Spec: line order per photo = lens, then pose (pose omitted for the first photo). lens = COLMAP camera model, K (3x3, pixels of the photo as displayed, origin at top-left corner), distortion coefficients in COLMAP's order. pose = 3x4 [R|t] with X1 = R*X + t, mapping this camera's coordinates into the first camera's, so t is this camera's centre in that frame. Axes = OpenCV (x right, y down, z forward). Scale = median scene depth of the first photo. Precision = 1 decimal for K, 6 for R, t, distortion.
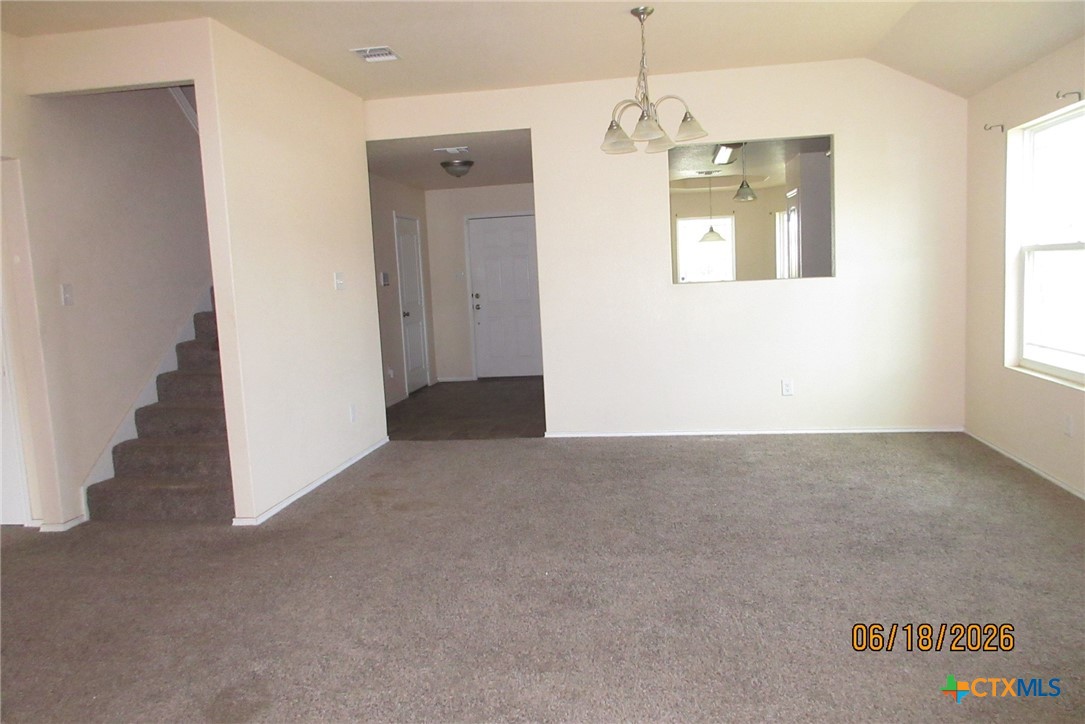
lens RADIAL K [[810.1, 0, 542.0], [0, 810.1, 358.8], [0, 0, 1]] dist [-0.006217, 0.013820]
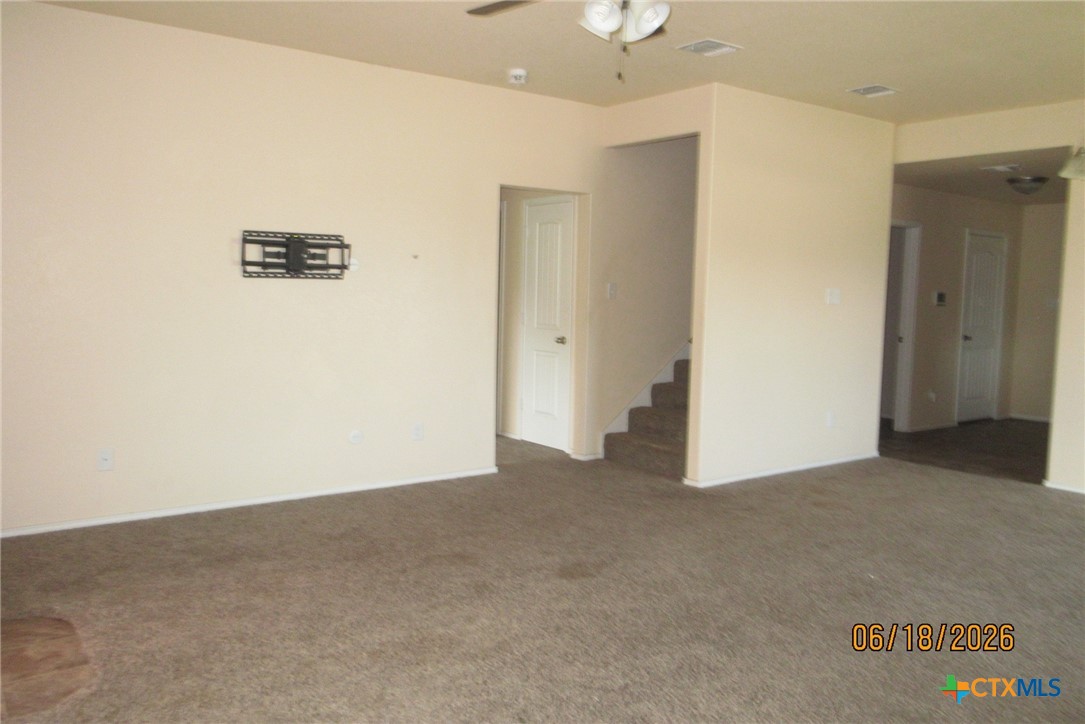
lens RADIAL K [[859.6, 0, 542.9], [0, 859.6, 363.3], [0, 0, 1]] dist [0.006748, -0.001607]
pose [[0.717429, 0.128828, -0.684616, 0.327862], [-0.134636, 0.989865, 0.045180, -0.008766], [0.683498, 0.059760, 0.727502, -0.122176]]
